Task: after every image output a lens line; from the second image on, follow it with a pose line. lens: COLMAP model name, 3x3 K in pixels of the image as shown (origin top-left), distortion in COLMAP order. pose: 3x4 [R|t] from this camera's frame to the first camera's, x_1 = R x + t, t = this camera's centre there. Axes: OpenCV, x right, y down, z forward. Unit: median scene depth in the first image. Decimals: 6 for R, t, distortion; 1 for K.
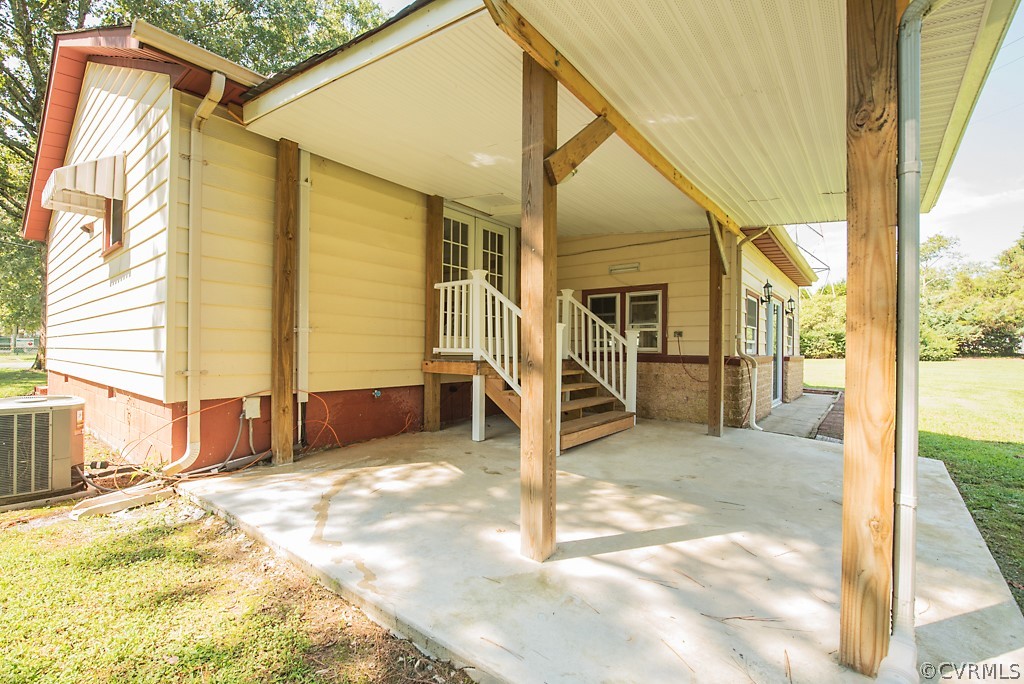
lens RADIAL K [[452.5, 0, 509.6], [0, 452.5, 345.6], [0, 0, 1]] dist [-0.005741, 0.000132]
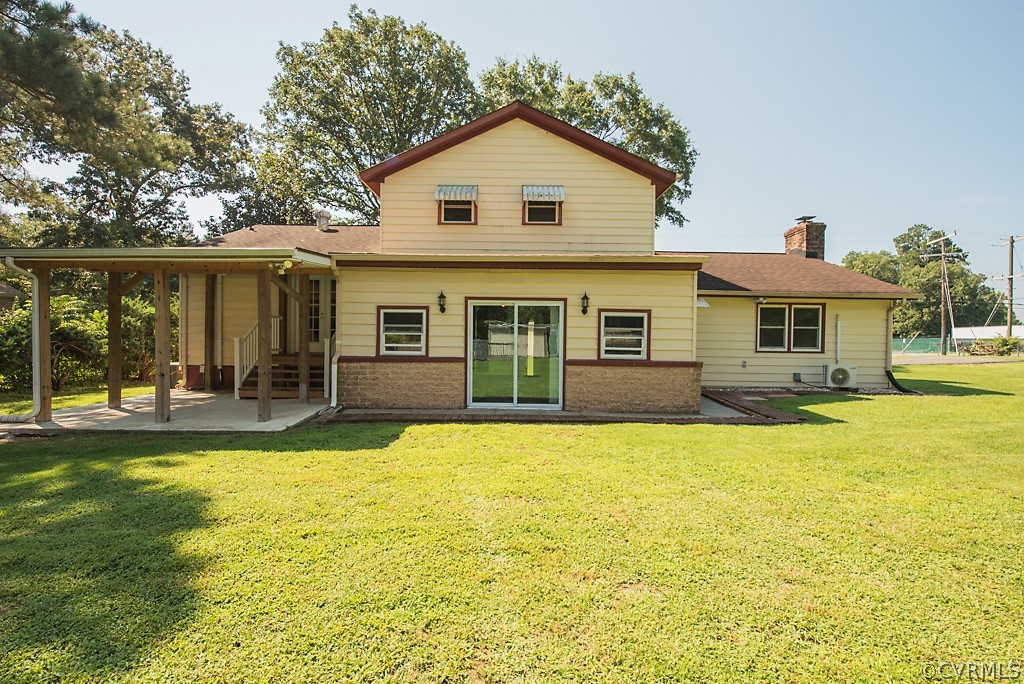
lens RADIAL K [[452.5, 0, 512.3], [0, 452.5, 343.9], [0, 0, 1]] dist [-0.005741, 0.000132]
pose [[0.622168, 0.002830, -0.782879, 2.604043], [0.001556, 0.999987, 0.004852, -0.028314], [0.782883, -0.004237, 0.622155, 0.691526]]
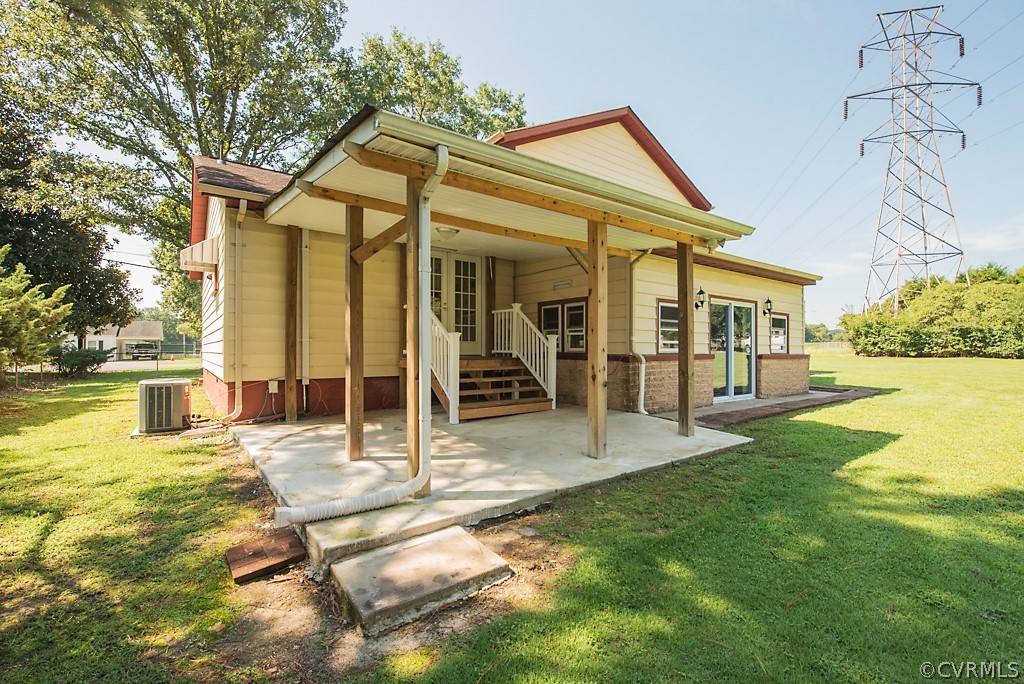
lens RADIAL K [[452.5, 0, 514.4], [0, 452.5, 343.7], [0, 0, 1]] dist [-0.005741, 0.000132]
pose [[0.968258, -0.010874, -0.249715, 0.652447], [0.009877, 0.999937, -0.005243, -0.004186], [0.249757, 0.002610, 0.968305, -0.365926]]
